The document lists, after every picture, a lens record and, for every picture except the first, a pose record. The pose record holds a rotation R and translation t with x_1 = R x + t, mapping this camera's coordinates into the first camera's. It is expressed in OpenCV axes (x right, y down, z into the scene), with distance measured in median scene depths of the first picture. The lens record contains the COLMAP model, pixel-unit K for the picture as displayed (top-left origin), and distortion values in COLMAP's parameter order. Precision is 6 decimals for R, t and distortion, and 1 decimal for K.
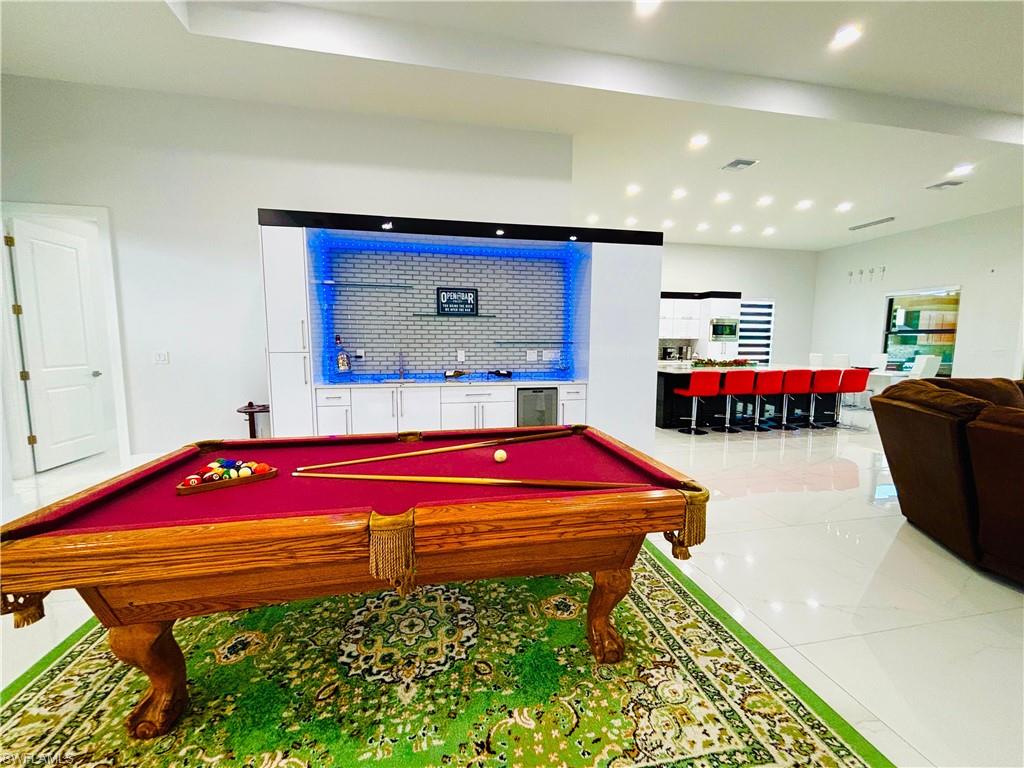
lens RADIAL K [[413.7, 0, 512.0], [0, 413.7, 384.0], [0, 0, 1]] dist [0.002133, 0.000330]
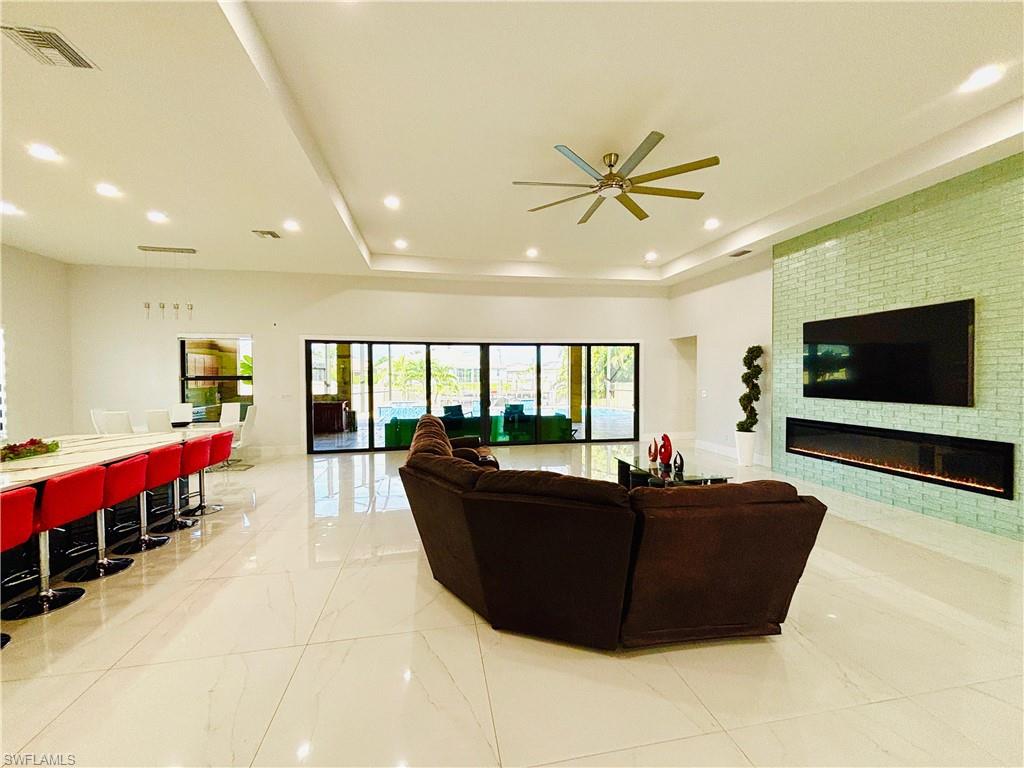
lens RADIAL K [[413.7, 0, 504.9], [0, 413.7, 384.0], [0, 0, 1]] dist [0.002133, 0.000330]
pose [[0.012994, -0.031695, 0.999413, 0.117577], [0.109508, 0.993531, 0.030084, -0.177188], [-0.993901, 0.109052, 0.016381, 0.854169]]
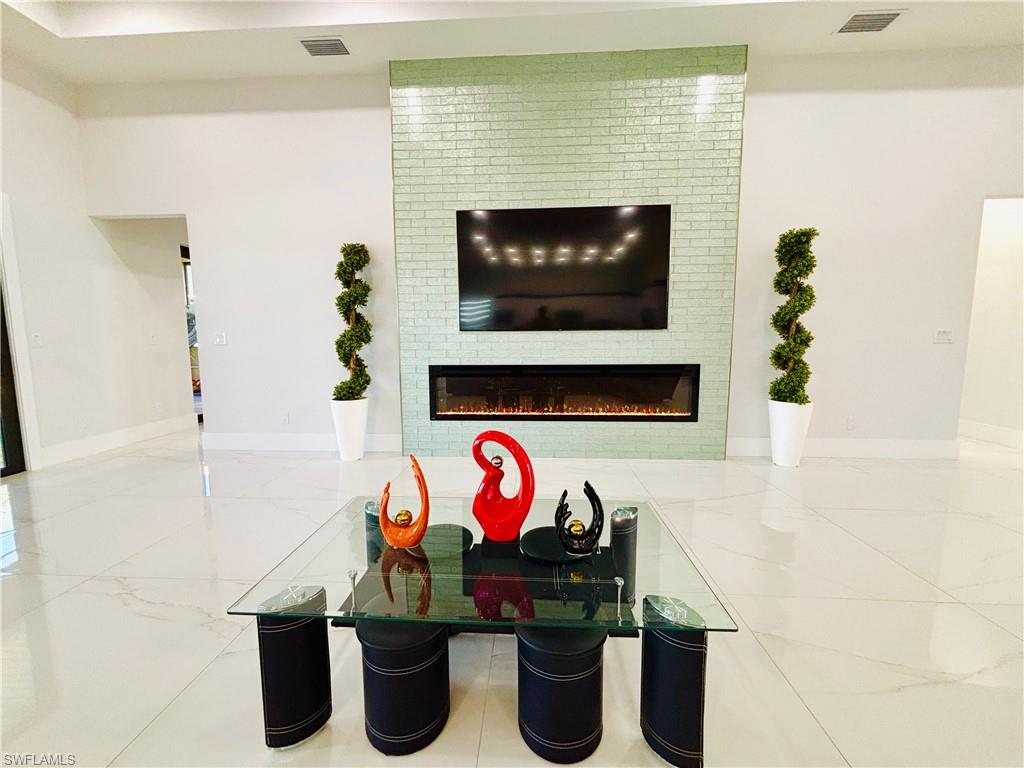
lens RADIAL K [[413.7, 0, 510.4], [0, 413.7, 384.6], [0, 0, 1]] dist [0.002133, 0.000330]
pose [[-0.968235, -0.032076, 0.247978, 1.525984], [0.024990, 0.974358, 0.223611, -0.031981], [-0.248792, 0.222705, -0.942606, 0.686509]]
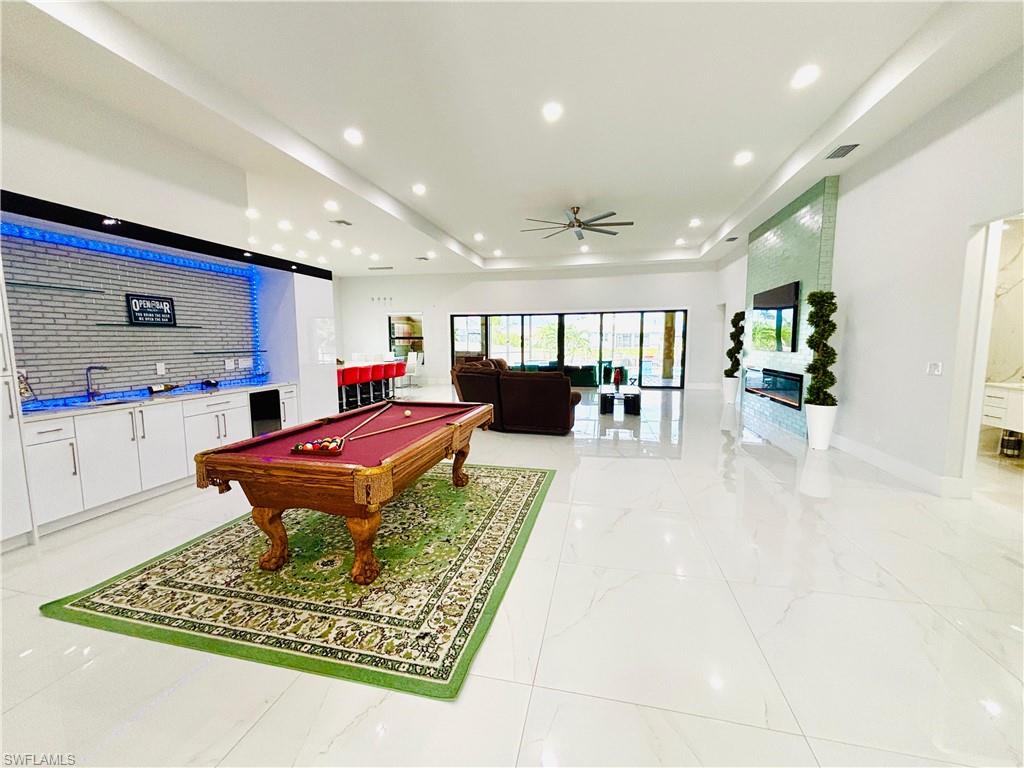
lens RADIAL K [[413.7, 0, 511.3], [0, 413.7, 387.7], [0, 0, 1]] dist [0.002133, 0.000330]
pose [[0.409170, -0.110157, 0.905785, -0.929585], [0.102723, 0.991936, 0.074232, -0.020332], [-0.906658, 0.062672, 0.417186, -0.145162]]
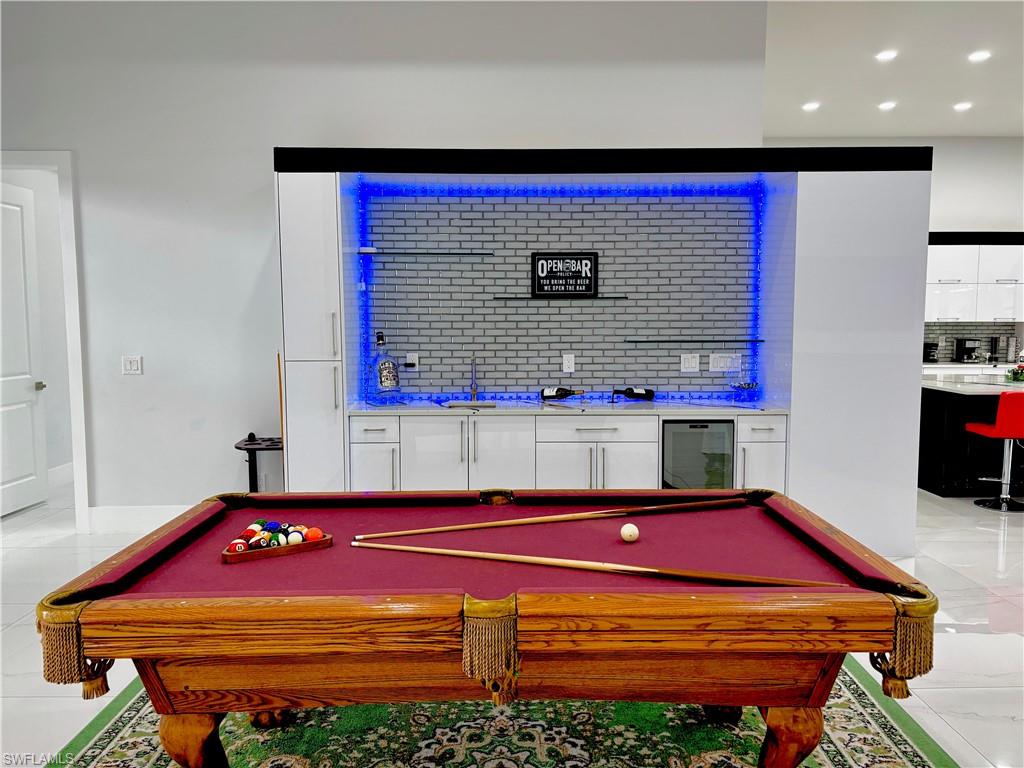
lens RADIAL K [[779.4, 0, 515.7], [0, 779.4, 379.3], [0, 0, 1]] dist [0.042566, -0.020821]
pose [[0.983133, 0.010693, -0.182580, 0.012229], [-0.014183, 0.999741, -0.017815, -0.033250], [0.182342, 0.020104, 0.983030, -0.193993]]
